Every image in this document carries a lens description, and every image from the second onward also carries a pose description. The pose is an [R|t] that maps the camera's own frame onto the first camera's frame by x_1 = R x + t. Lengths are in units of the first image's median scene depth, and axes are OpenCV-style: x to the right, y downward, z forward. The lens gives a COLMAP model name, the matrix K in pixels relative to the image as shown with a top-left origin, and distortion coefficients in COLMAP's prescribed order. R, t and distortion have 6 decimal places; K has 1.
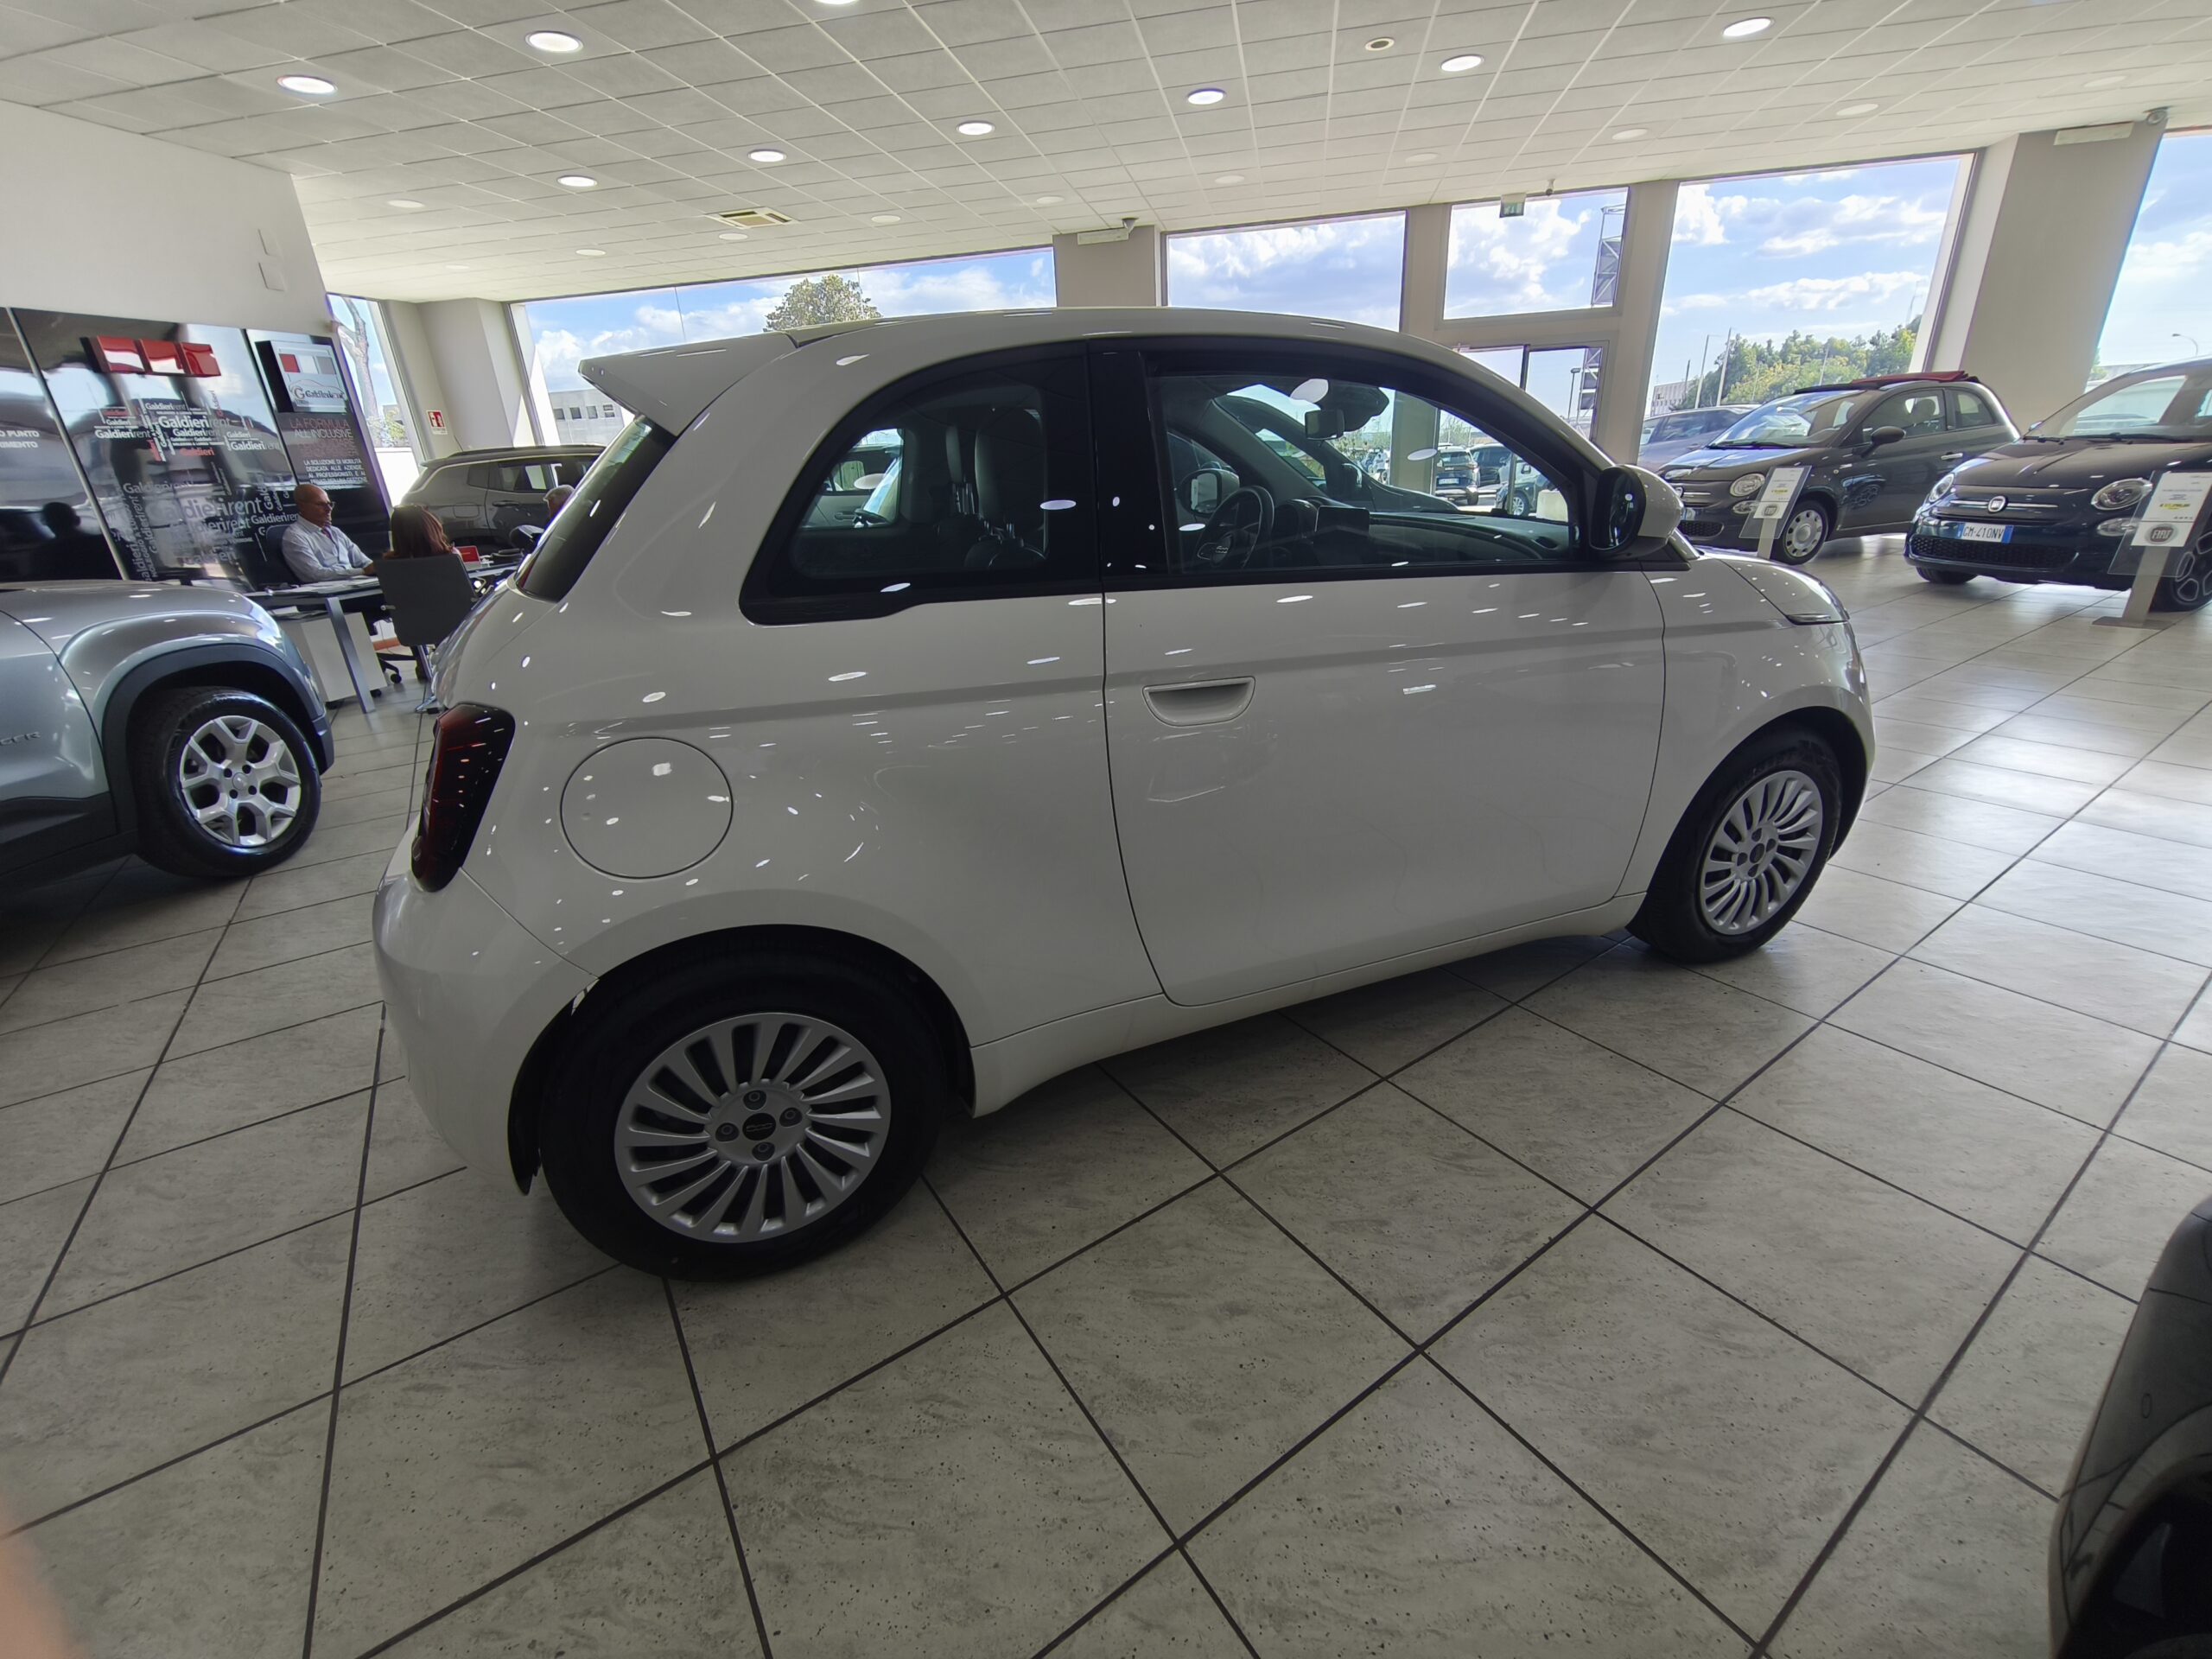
lens RADIAL K [[944.9, 0, 1106.8], [0, 944.9, 837.1], [0, 0, 1]] dist [-0.001546, 0.000029]
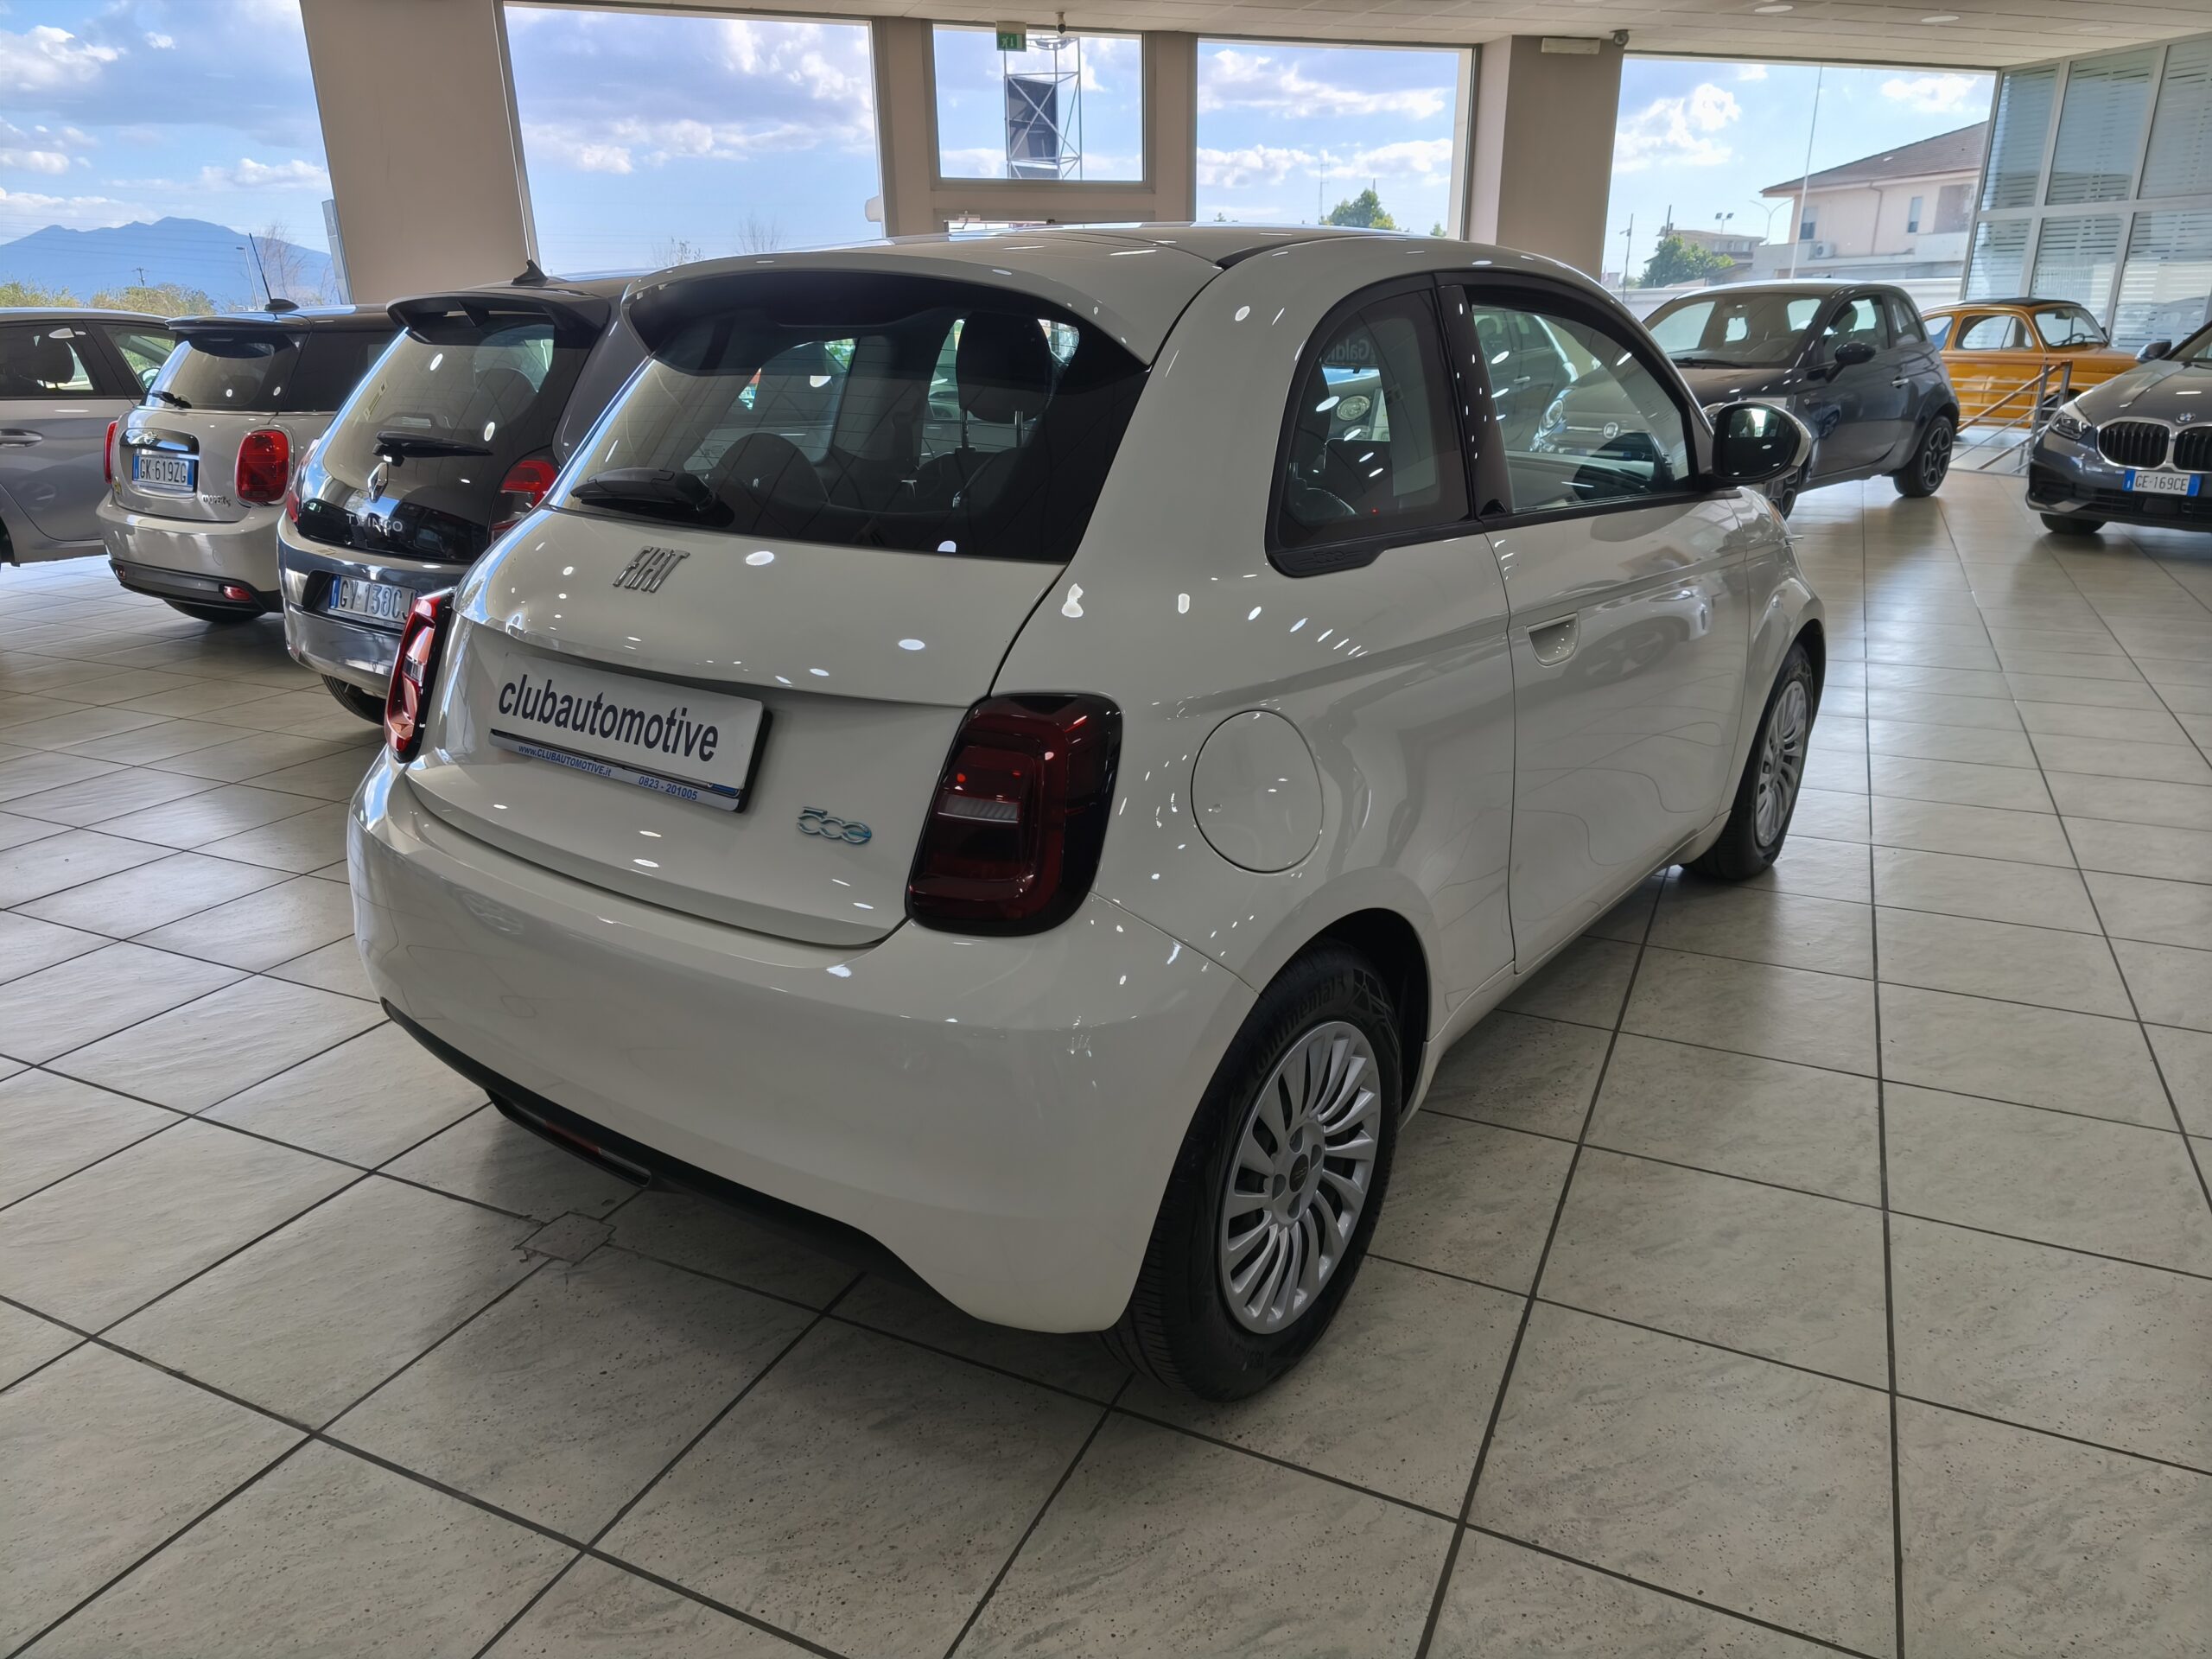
lens RADIAL K [[1470.8, 0, 1138.7], [0, 1470.8, 819.2], [0, 0, 1]] dist [0.112387, -0.098090]
pose [[0.852800, -0.129767, 0.505859, -0.297591], [0.169172, 0.985050, -0.032505, 0.005404], [-0.494078, 0.113298, 0.862004, -0.025020]]
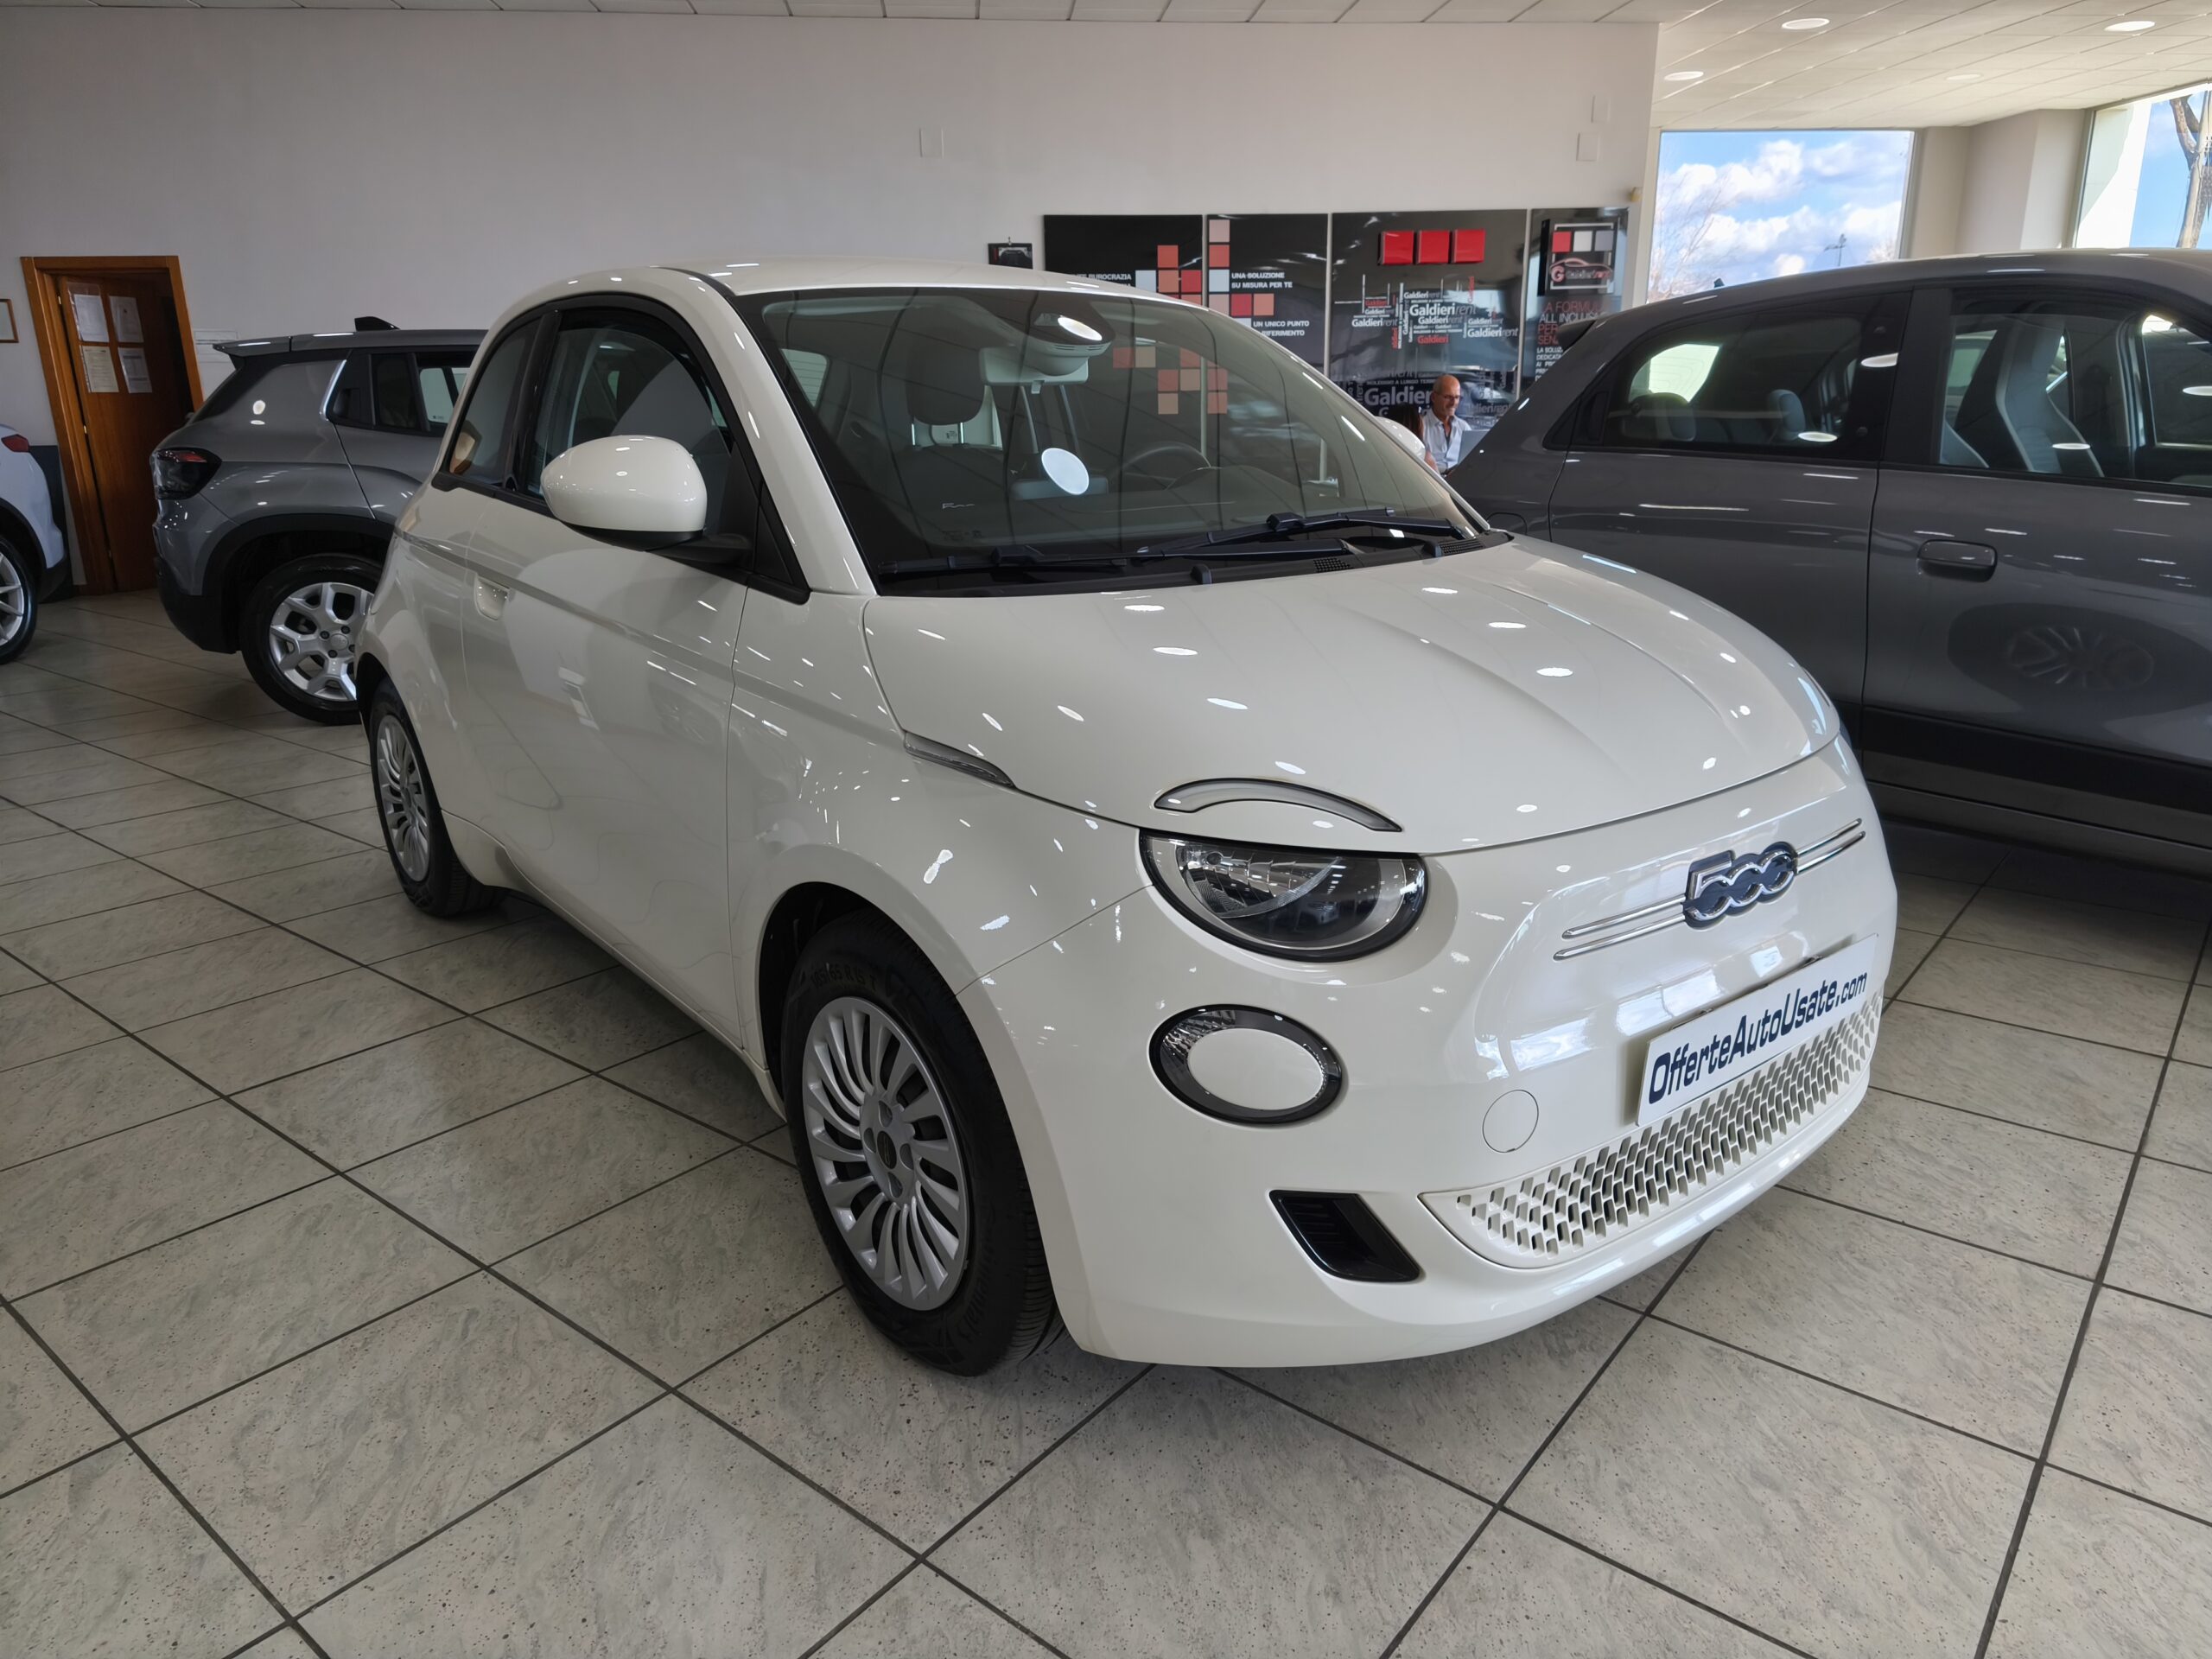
lens RADIAL K [[1448.4, 0, 1106.3], [0, 1448.4, 823.9], [0, 0, 1]] dist [0.083630, -0.069912]
pose [[0.287868, 0.316178, -0.903971, 0.577291], [-0.368033, 0.907965, 0.200375, -0.149580], [0.884129, 0.275010, 0.377738, 0.298054]]
